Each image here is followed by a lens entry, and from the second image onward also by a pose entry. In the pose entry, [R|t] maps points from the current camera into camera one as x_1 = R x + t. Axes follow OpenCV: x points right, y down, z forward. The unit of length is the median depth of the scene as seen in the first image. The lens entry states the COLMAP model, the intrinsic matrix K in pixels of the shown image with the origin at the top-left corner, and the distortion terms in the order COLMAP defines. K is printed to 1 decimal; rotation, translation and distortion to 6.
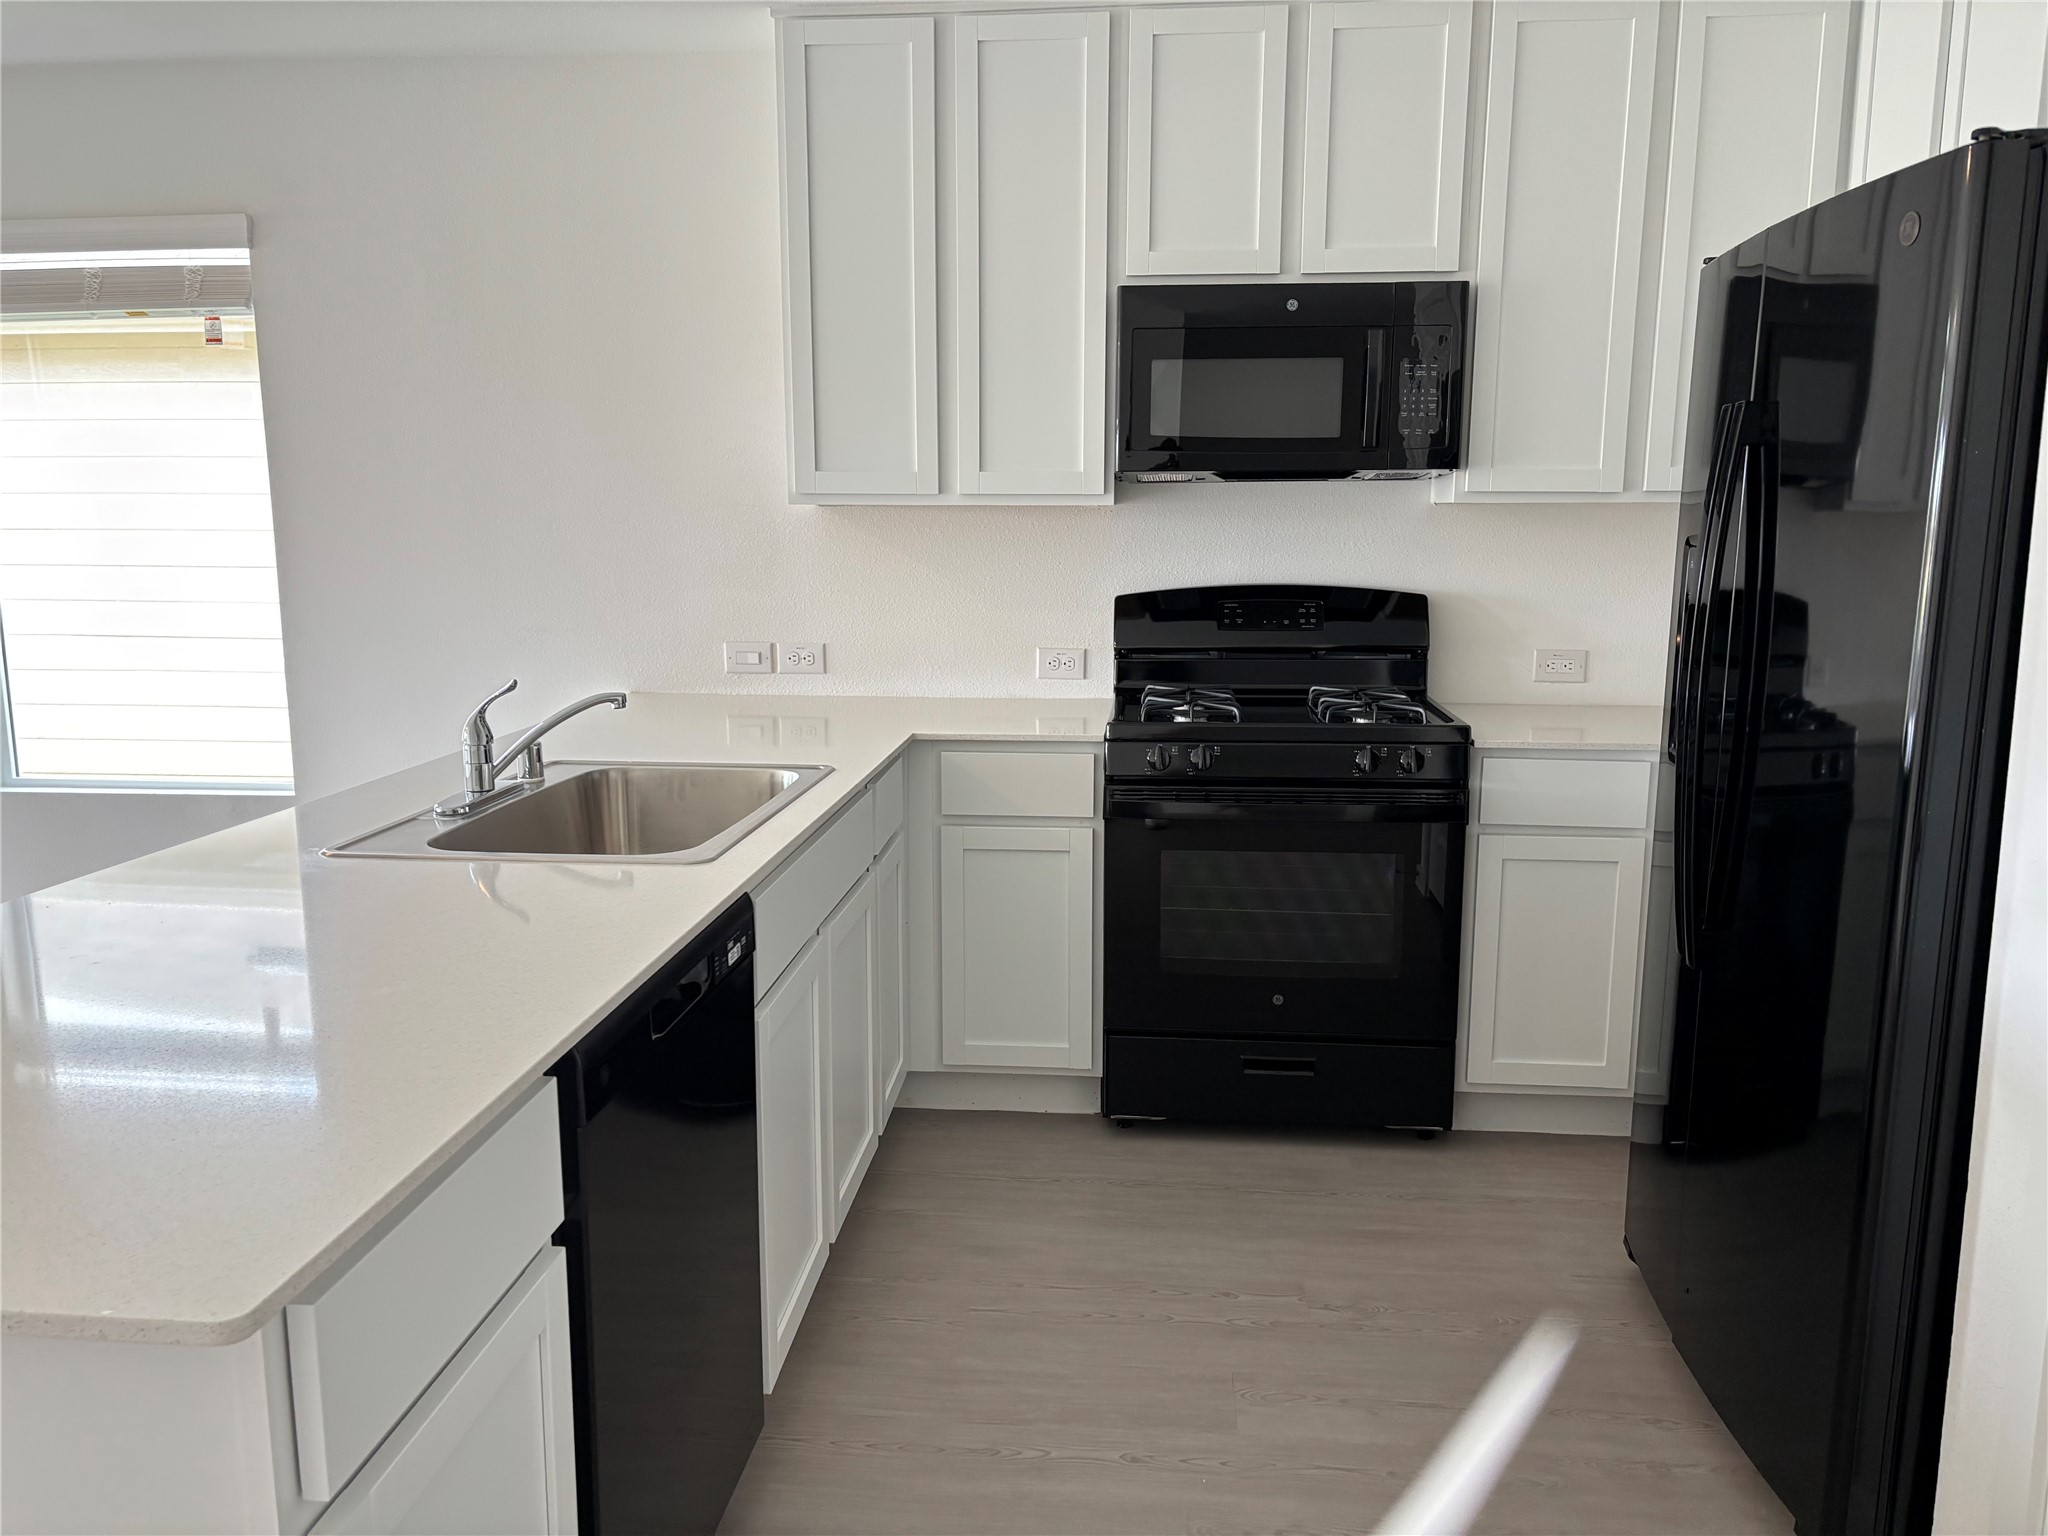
lens RADIAL K [[1544.9, 0, 1008.4], [0, 1544.9, 780.2], [0, 0, 1]] dist [0.063070, -0.074391]
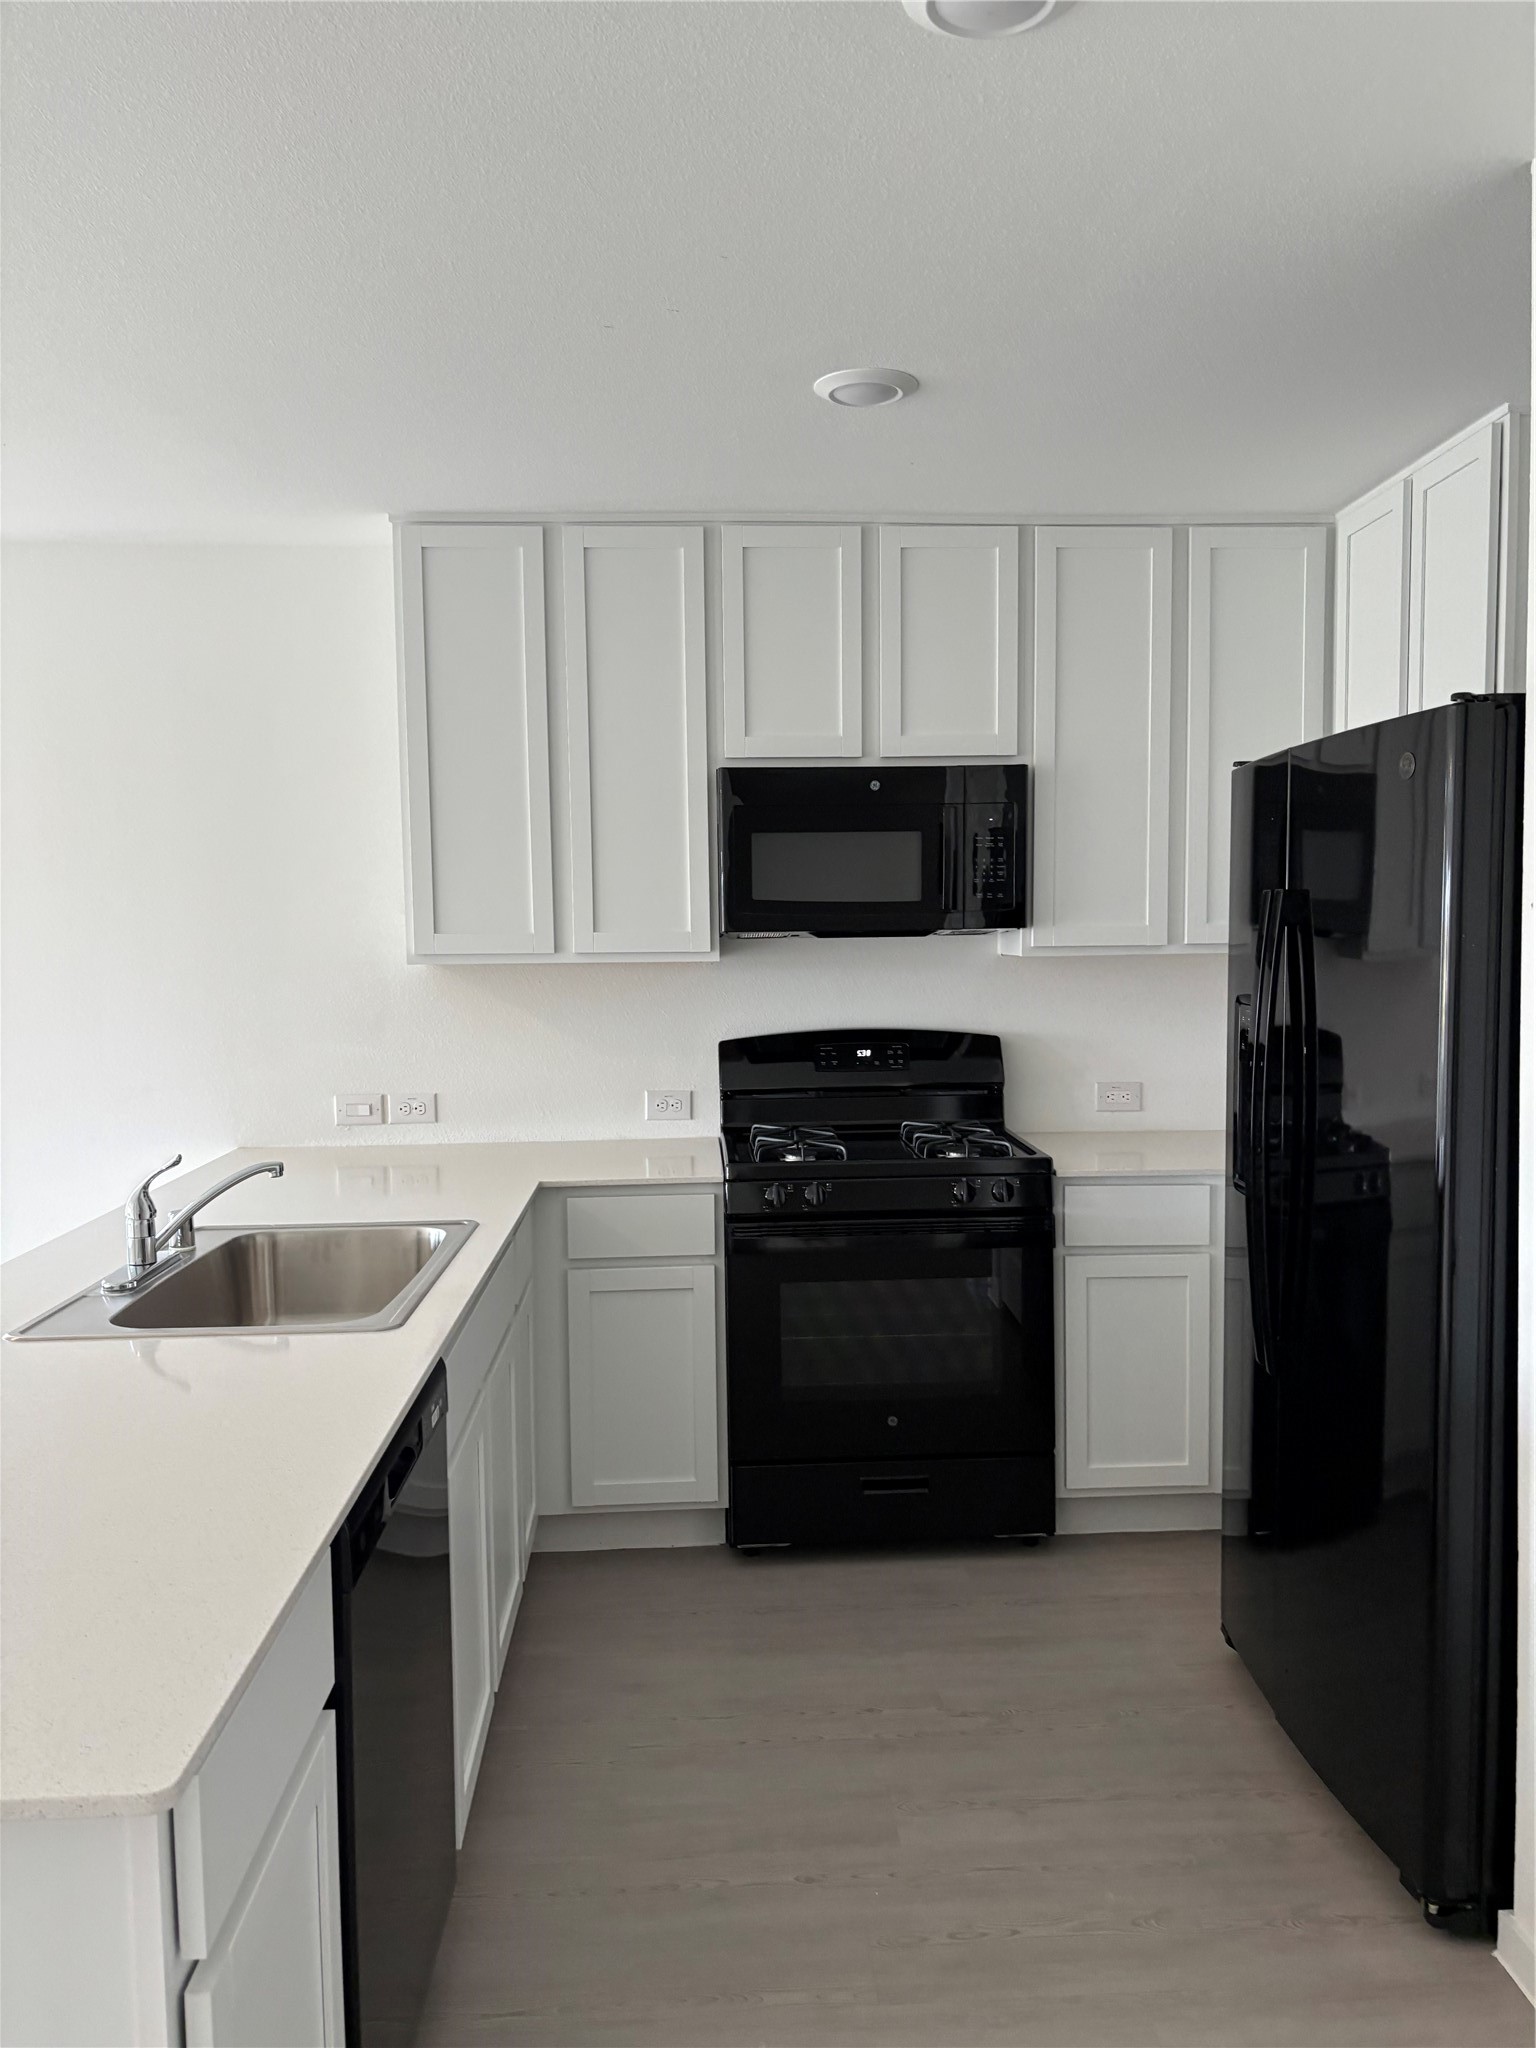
lens RADIAL K [[1551.2, 0, 775.5], [0, 1551.2, 1033.0], [0, 0, 1]] dist [0.049928, -0.052332]
pose [[0.988463, -0.022976, 0.149708, -0.059699], [0.038268, 0.994243, -0.100082, -0.019567], [-0.146547, 0.104656, 0.983652, -0.067521]]
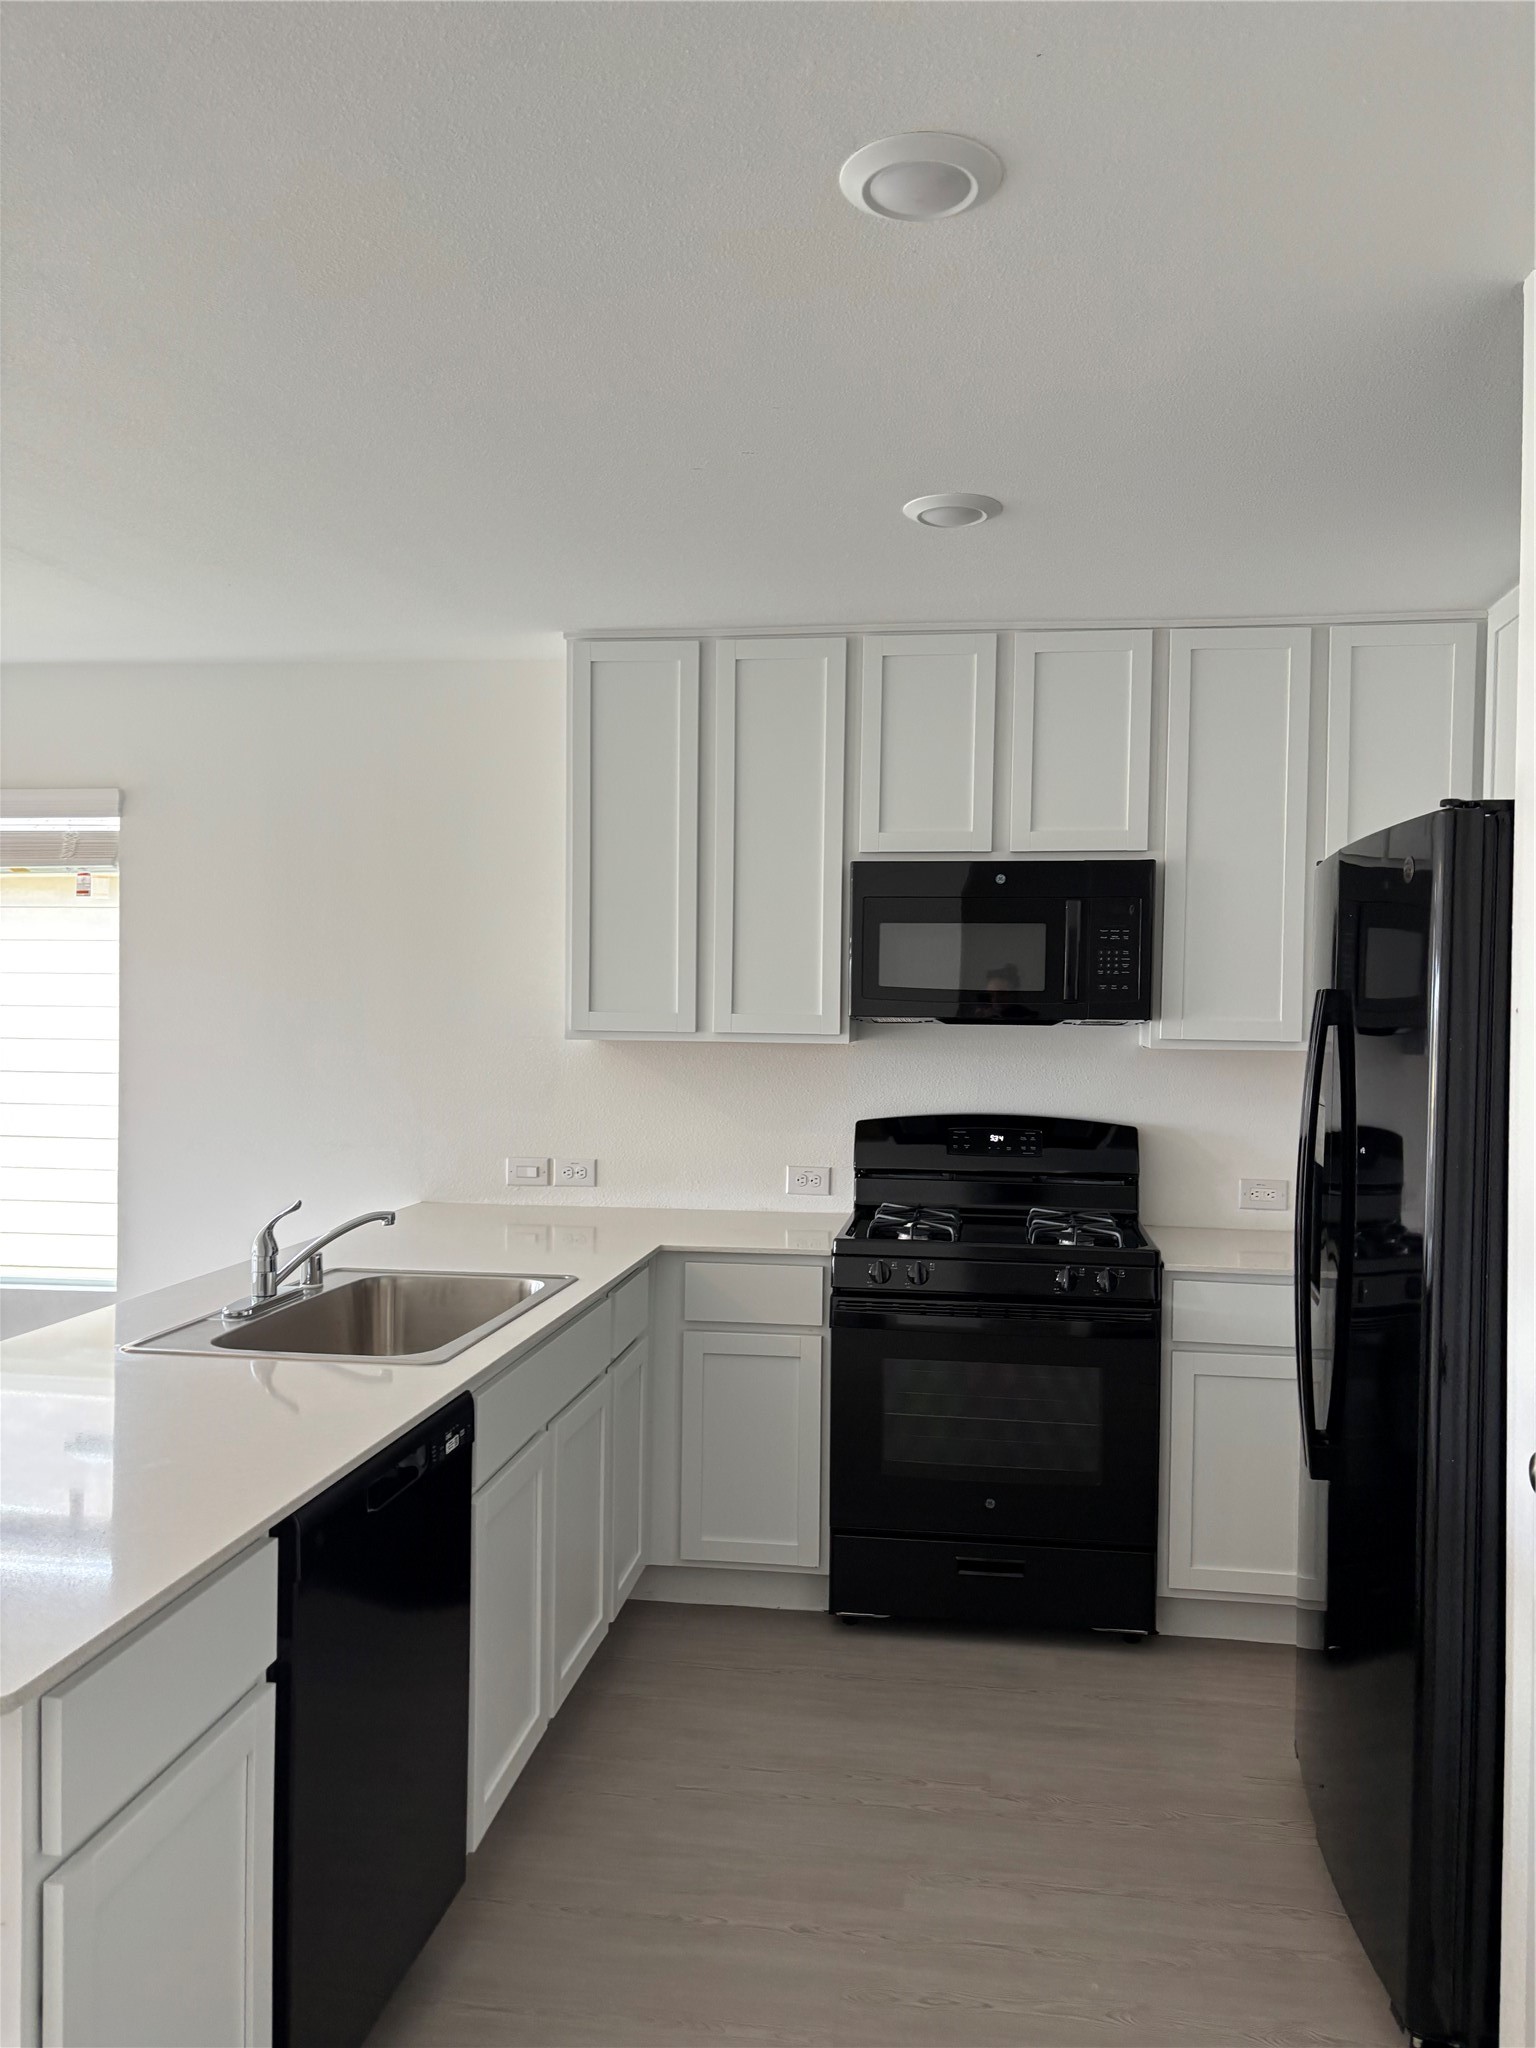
lens RADIAL K [[1550.2, 0, 781.8], [0, 1550.2, 1031.3], [0, 0, 1]] dist [0.048703, -0.051267]
pose [[0.999061, 0.013311, -0.041225, 0.070359], [-0.019570, 0.987665, -0.155355, -0.011269], [0.038648, 0.156016, 0.986998, -0.126347]]
